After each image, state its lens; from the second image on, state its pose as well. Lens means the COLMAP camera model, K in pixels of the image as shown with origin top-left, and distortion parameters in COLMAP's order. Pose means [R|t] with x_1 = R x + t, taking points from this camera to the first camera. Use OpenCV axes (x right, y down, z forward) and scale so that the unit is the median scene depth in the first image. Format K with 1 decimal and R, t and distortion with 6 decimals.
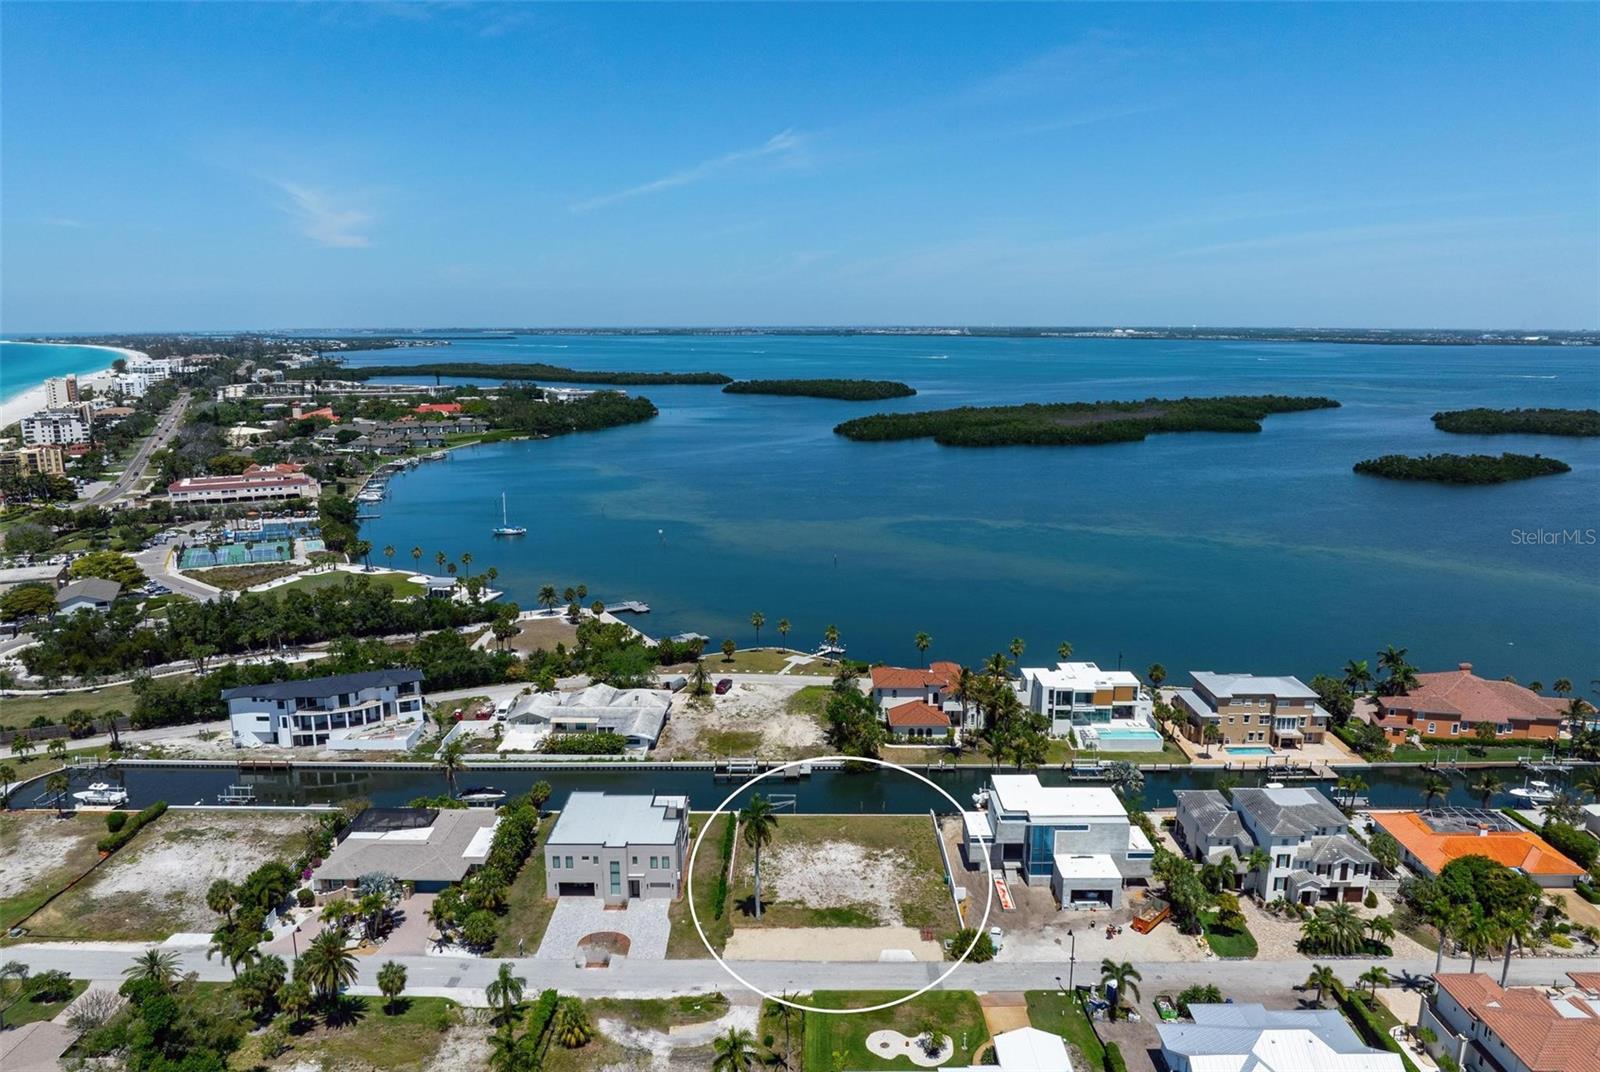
lens RADIAL K [[1127.3, 0, 799.8], [0, 1127.3, 568.2], [0, 0, 1]] dist [-0.010657, -0.057059]
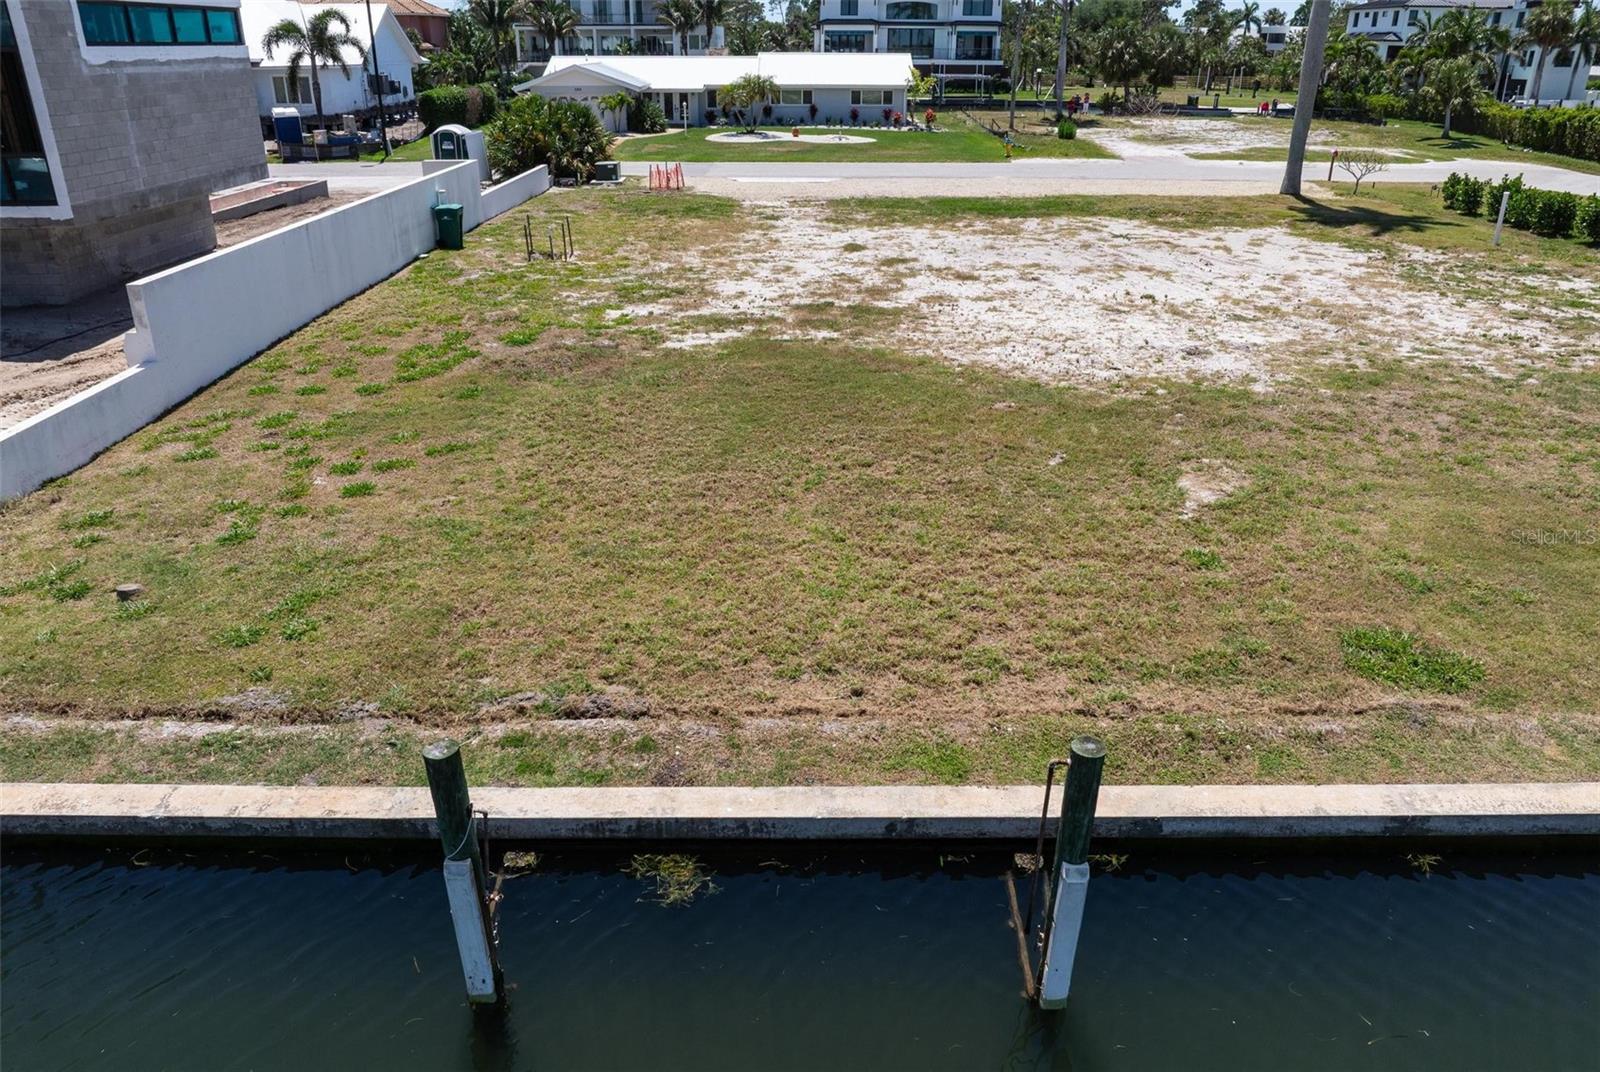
lens RADIAL K [[1130.6, 0, 798.8], [0, 1130.6, 536.4], [0, 0, 1]] dist [-0.017601, -0.040963]
pose [[-0.999996, -0.002269, -0.001719, 0.056671], [-0.002846, 0.808668, 0.588259, 0.161596], [0.000056, 0.588261, -0.808671, 0.911166]]
